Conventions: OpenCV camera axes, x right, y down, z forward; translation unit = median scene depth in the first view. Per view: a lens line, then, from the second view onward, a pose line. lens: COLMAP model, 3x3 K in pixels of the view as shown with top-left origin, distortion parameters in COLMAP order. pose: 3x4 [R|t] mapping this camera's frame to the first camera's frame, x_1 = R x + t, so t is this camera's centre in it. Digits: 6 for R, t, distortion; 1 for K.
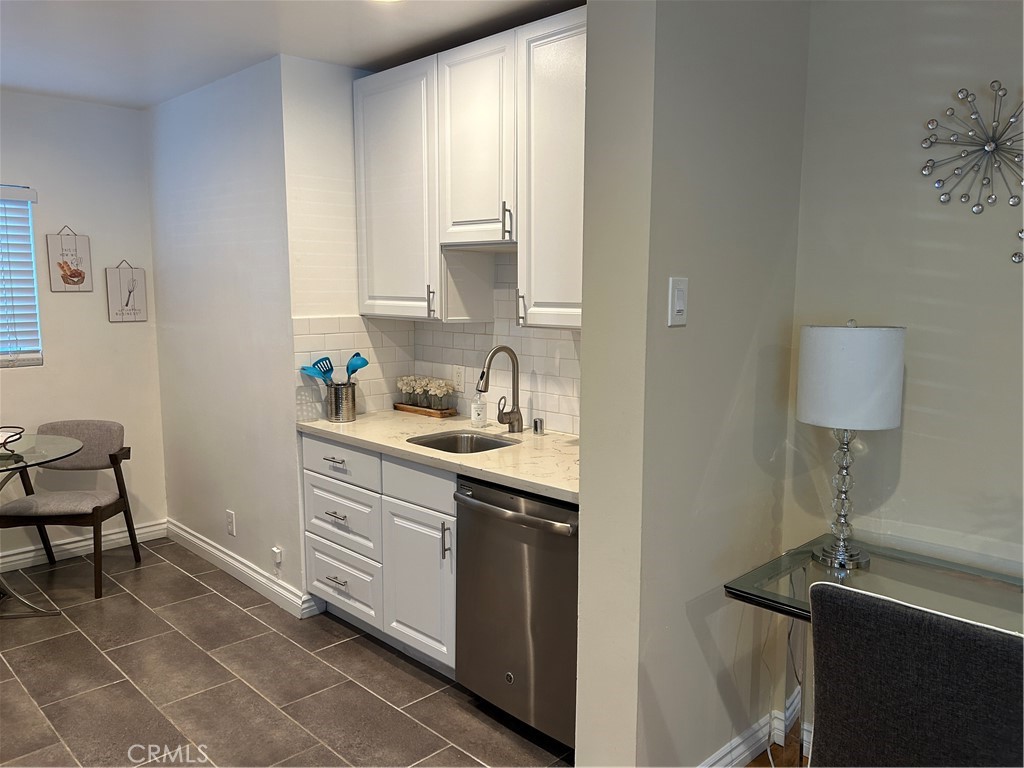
lens RADIAL K [[760.6, 0, 514.2], [0, 760.6, 386.0], [0, 0, 1]] dist [0.002906, -0.002697]
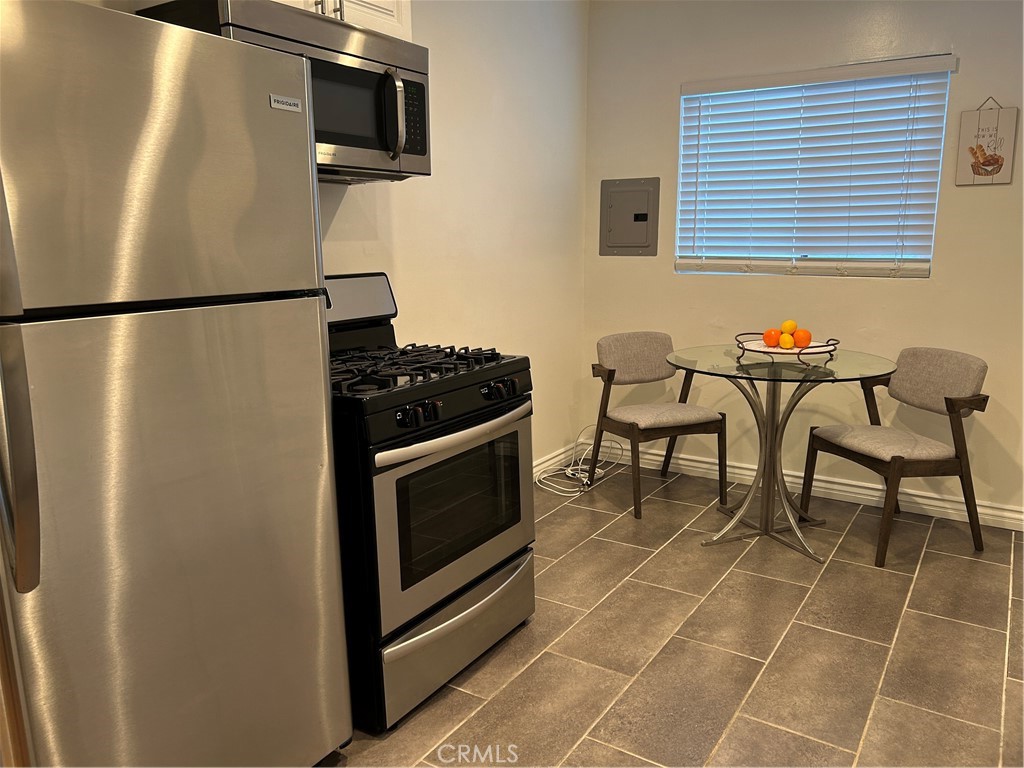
lens RADIAL K [[760.6, 0, 510.6], [0, 760.6, 386.0], [0, 0, 1]] dist [0.002906, -0.002697]
pose [[0.207597, 0.190544, -0.959477, 0.102294], [-0.112315, 0.979002, 0.170120, -0.001960], [0.971745, 0.072447, 0.224639, 0.388202]]
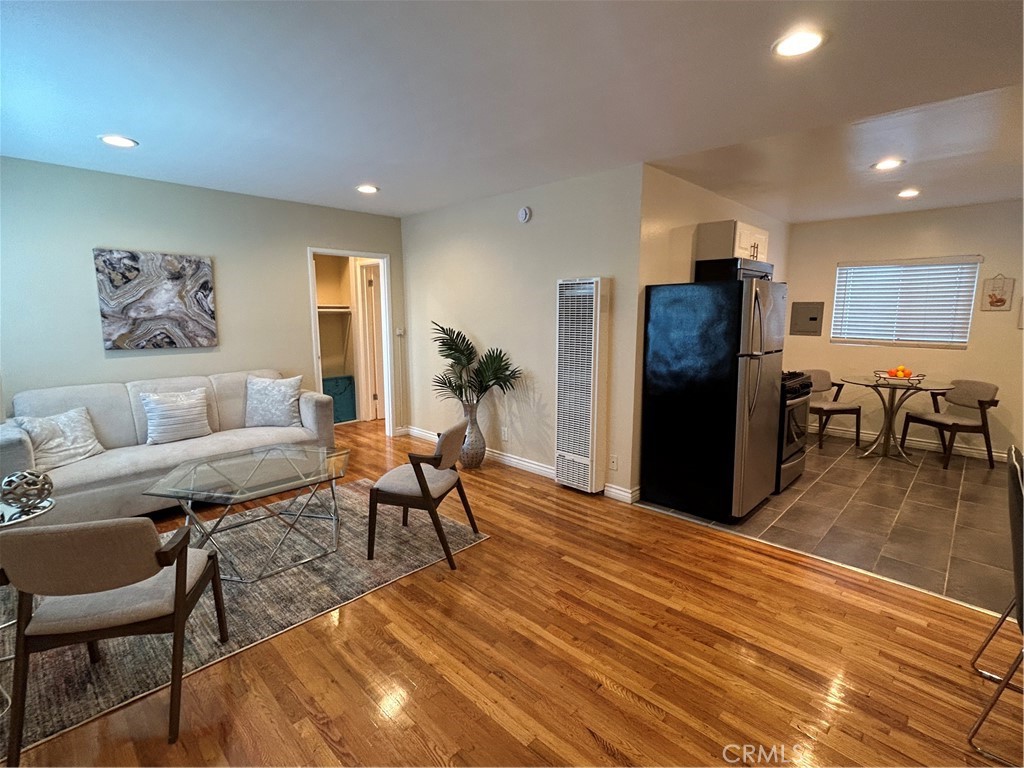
lens RADIAL K [[481.1, 0, 518.1], [0, 481.1, 385.7], [0, 0, 1]] dist [-0.001494, 0.001226]
pose [[0.027491, 0.153034, -0.987839, 0.549783], [-0.128798, 0.980517, 0.148315, 0.026554], [0.991290, 0.123154, 0.046666, -0.147233]]
